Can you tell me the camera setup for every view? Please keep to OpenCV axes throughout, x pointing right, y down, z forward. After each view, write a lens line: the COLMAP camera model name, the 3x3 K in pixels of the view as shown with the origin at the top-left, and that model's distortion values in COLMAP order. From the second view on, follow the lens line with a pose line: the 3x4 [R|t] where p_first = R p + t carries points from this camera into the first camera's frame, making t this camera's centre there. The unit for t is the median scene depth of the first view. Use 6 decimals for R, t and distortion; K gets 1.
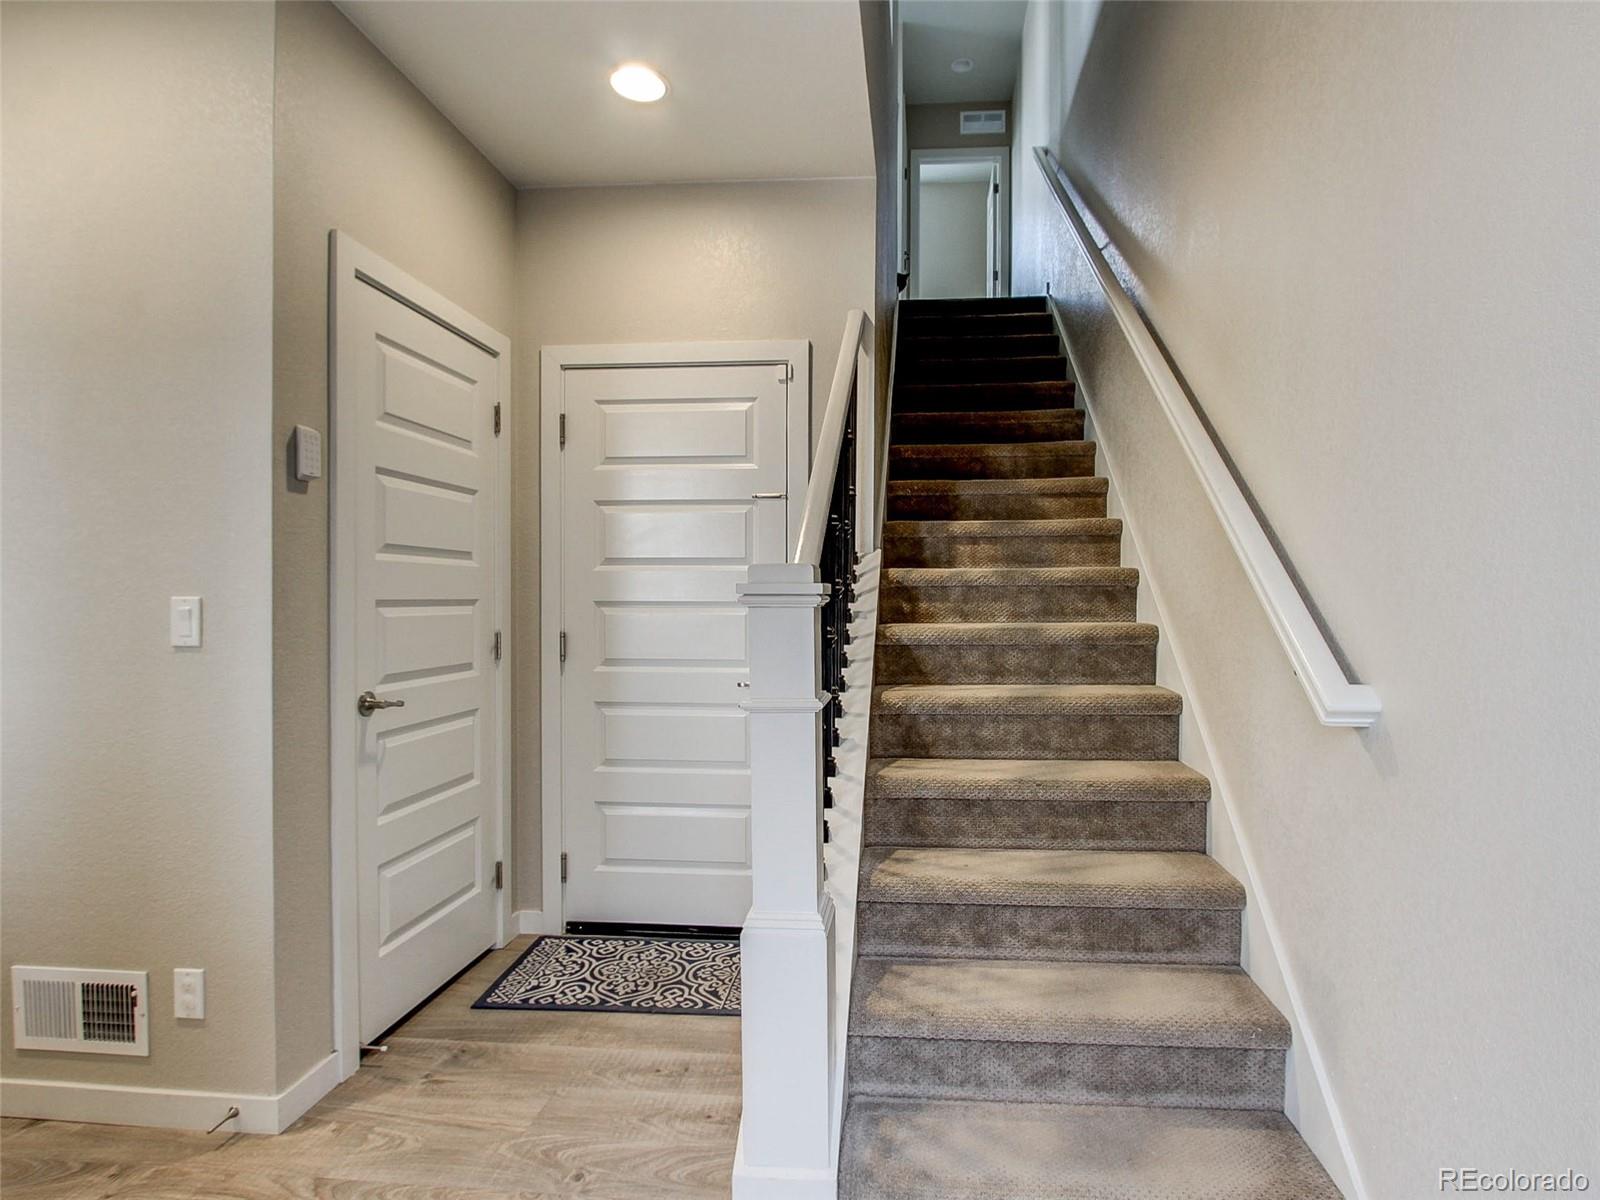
lens RADIAL K [[862.8, 0, 800.2], [0, 862.8, 603.7], [0, 0, 1]] dist [-0.026722, 0.006174]
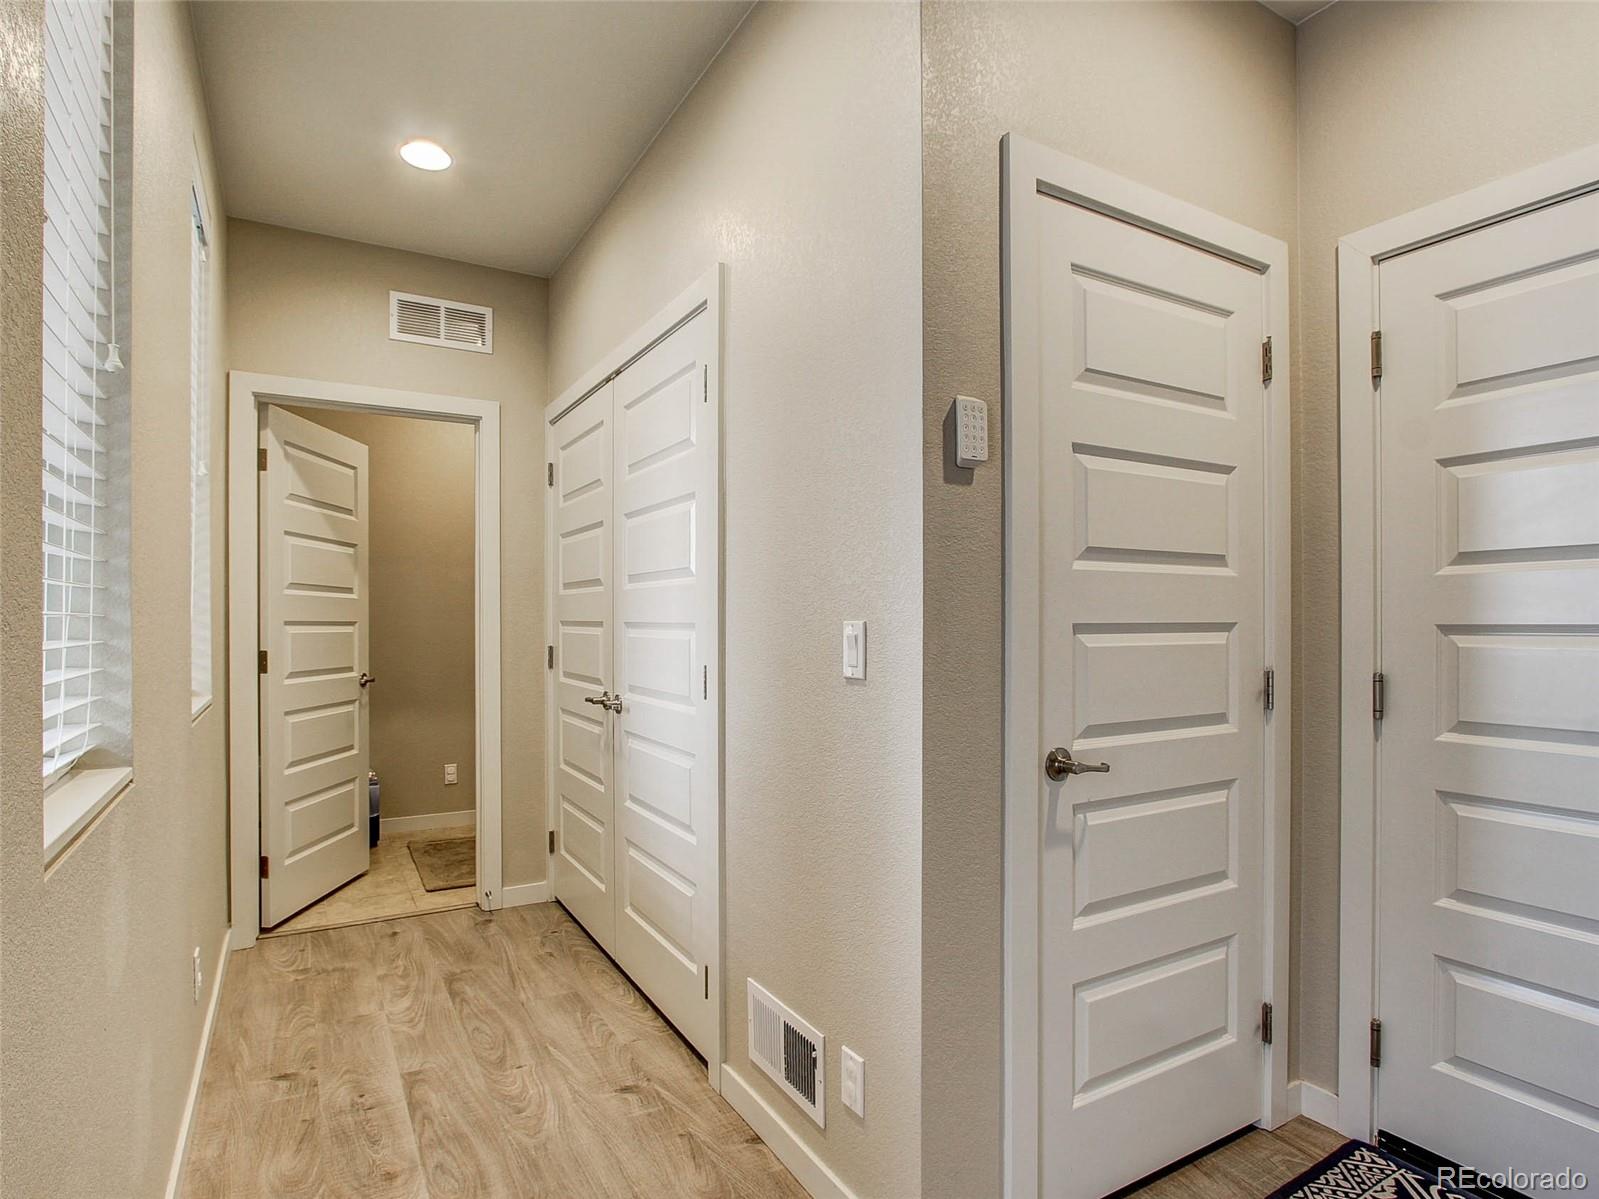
lens RADIAL K [[862.3, 0, 793.7], [0, 862.3, 629.8], [0, 0, 1]] dist [-0.026722, 0.006174]
pose [[0.618288, 0.000712, -0.785952, -0.061332], [-0.000394, 1.000000, 0.000595, 0.000371], [0.785952, -0.000059, 0.618288, 0.348649]]
